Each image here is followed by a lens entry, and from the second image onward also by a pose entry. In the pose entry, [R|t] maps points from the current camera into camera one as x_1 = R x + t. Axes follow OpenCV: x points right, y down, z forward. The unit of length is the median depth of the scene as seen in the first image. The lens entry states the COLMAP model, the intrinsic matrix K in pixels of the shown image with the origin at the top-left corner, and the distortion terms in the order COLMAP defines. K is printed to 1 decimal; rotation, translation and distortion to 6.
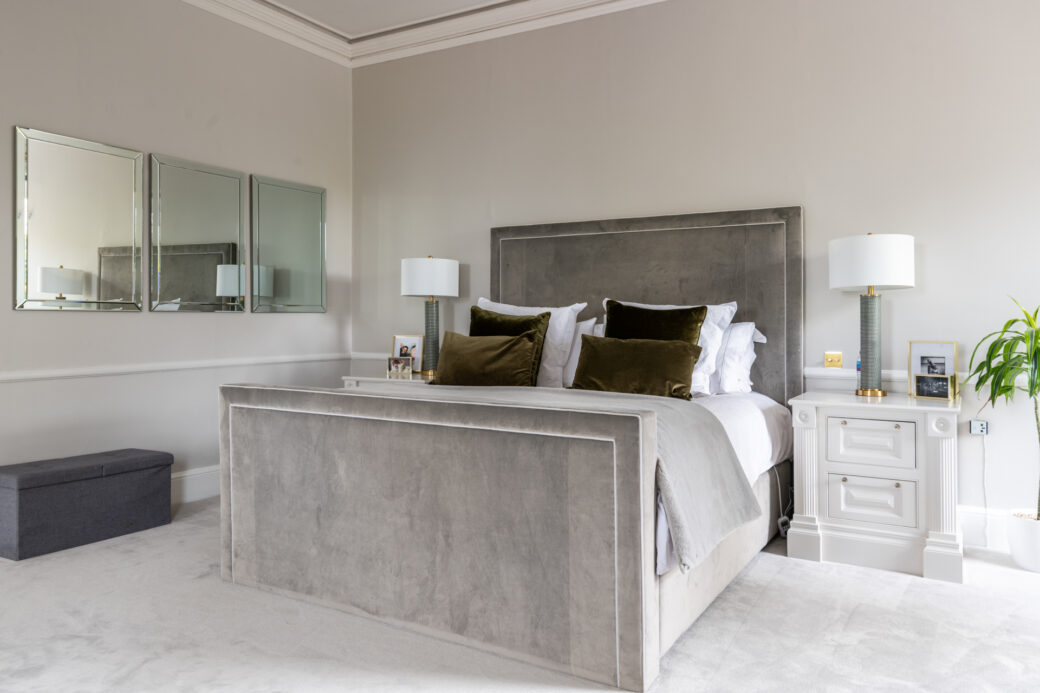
lens RADIAL K [[756.9, 0, 523.2], [0, 756.9, 326.8], [0, 0, 1]] dist [0.010789, 0.000151]
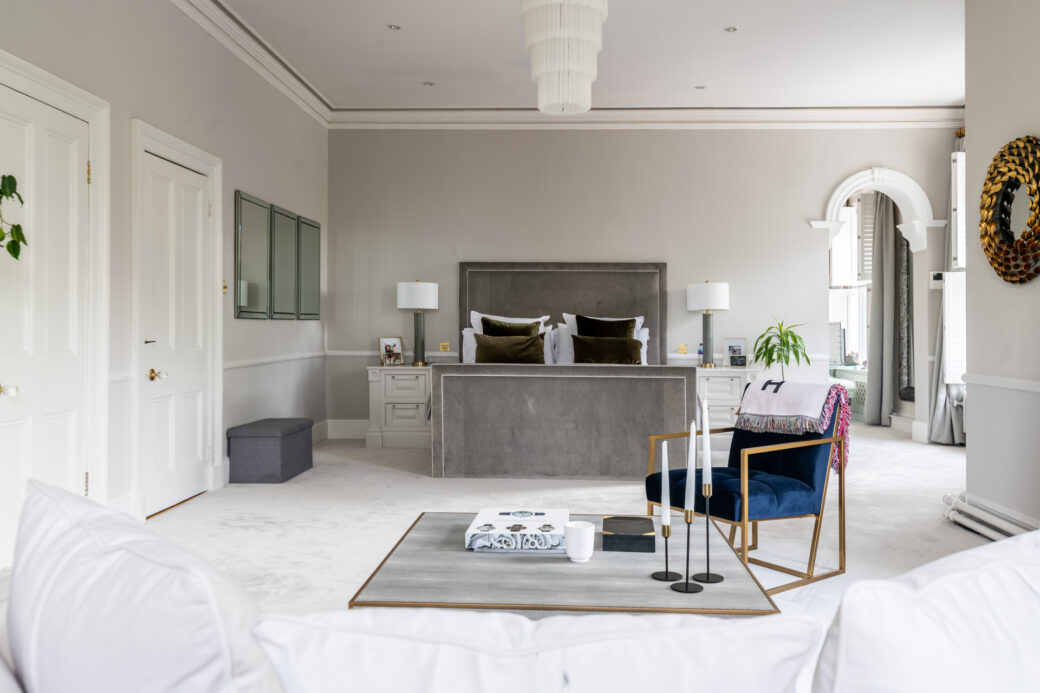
lens RADIAL K [[870.2, 0, 519.9], [0, 870.2, 344.0], [0, 0, 1]] dist [0.028009, -0.000276]
pose [[0.886067, -0.006810, 0.463508, -0.959671], [0.001239, 0.999923, 0.012322, 0.006076], [-0.463556, -0.010344, 0.886007, -0.703383]]
